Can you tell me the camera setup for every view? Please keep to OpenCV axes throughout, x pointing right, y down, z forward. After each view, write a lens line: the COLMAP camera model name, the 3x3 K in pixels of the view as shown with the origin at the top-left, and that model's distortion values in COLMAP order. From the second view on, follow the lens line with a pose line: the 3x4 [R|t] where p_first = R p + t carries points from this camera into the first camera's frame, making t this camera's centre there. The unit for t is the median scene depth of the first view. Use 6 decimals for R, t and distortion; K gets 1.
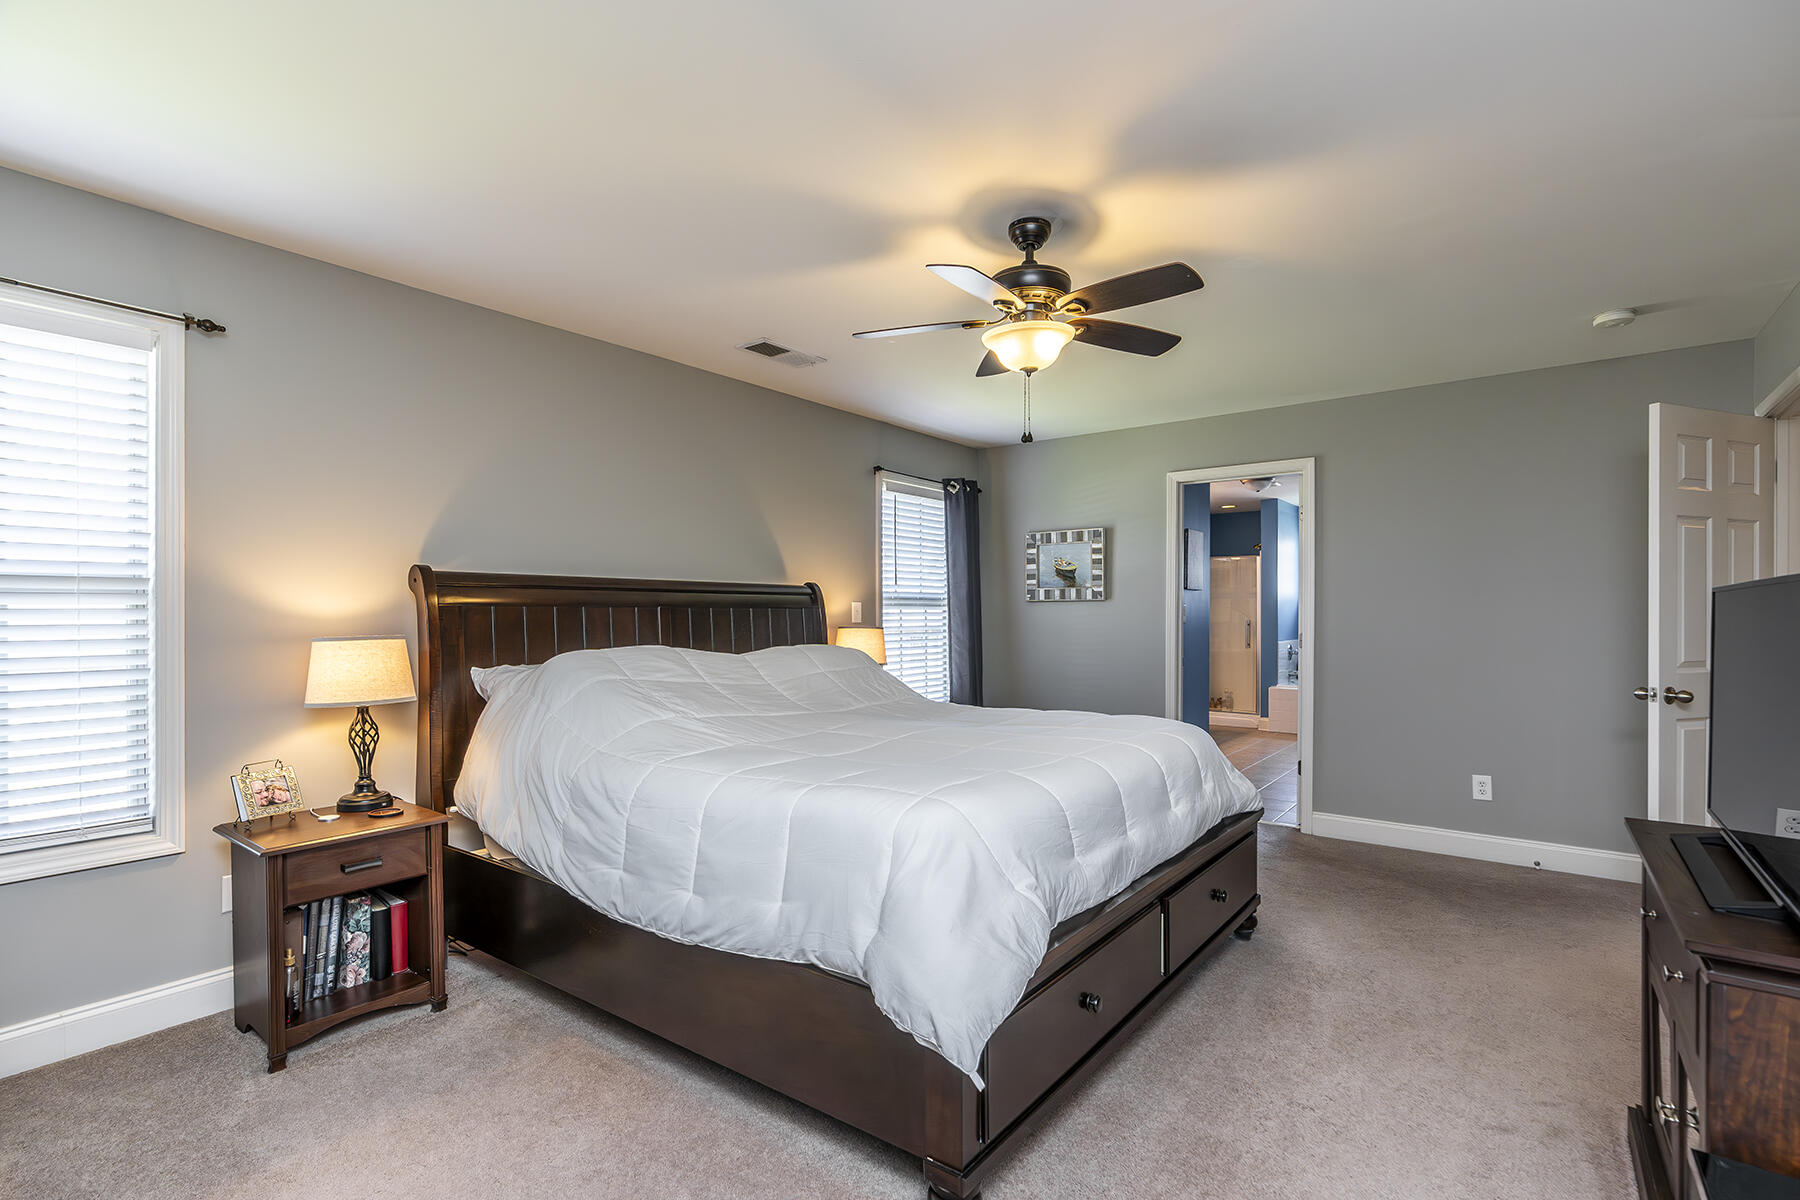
lens RADIAL K [[825.6, 0, 894.0], [0, 825.6, 608.5], [0, 0, 1]] dist [-0.011517, -0.000164]
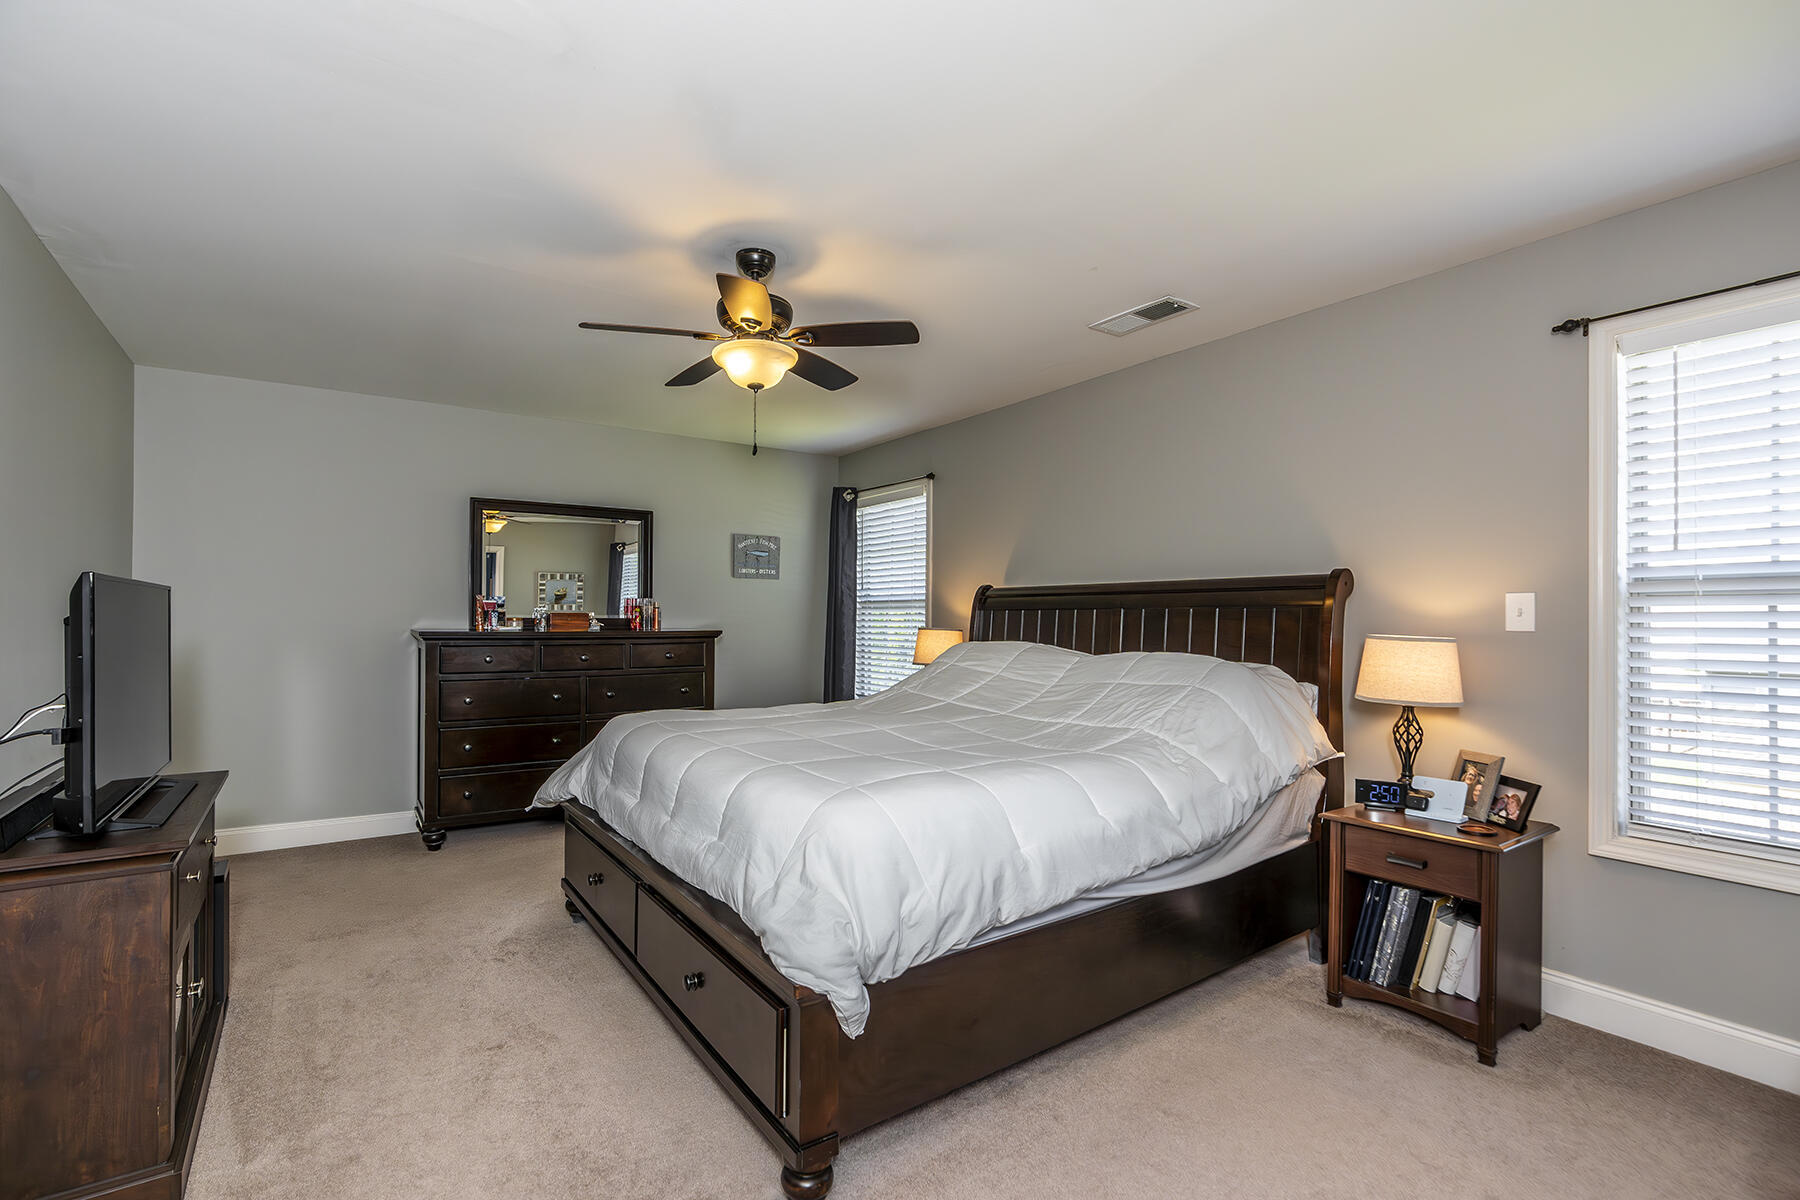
lens RADIAL K [[825.6, 0, 894.0], [0, 825.6, 608.5], [0, 0, 1]] dist [-0.011517, -0.000164]
pose [[-0.297434, -0.016367, -0.954602, 0.570557], [0.000450, 0.999851, -0.017283, 0.010395], [0.954742, -0.005571, -0.297382, 0.749559]]
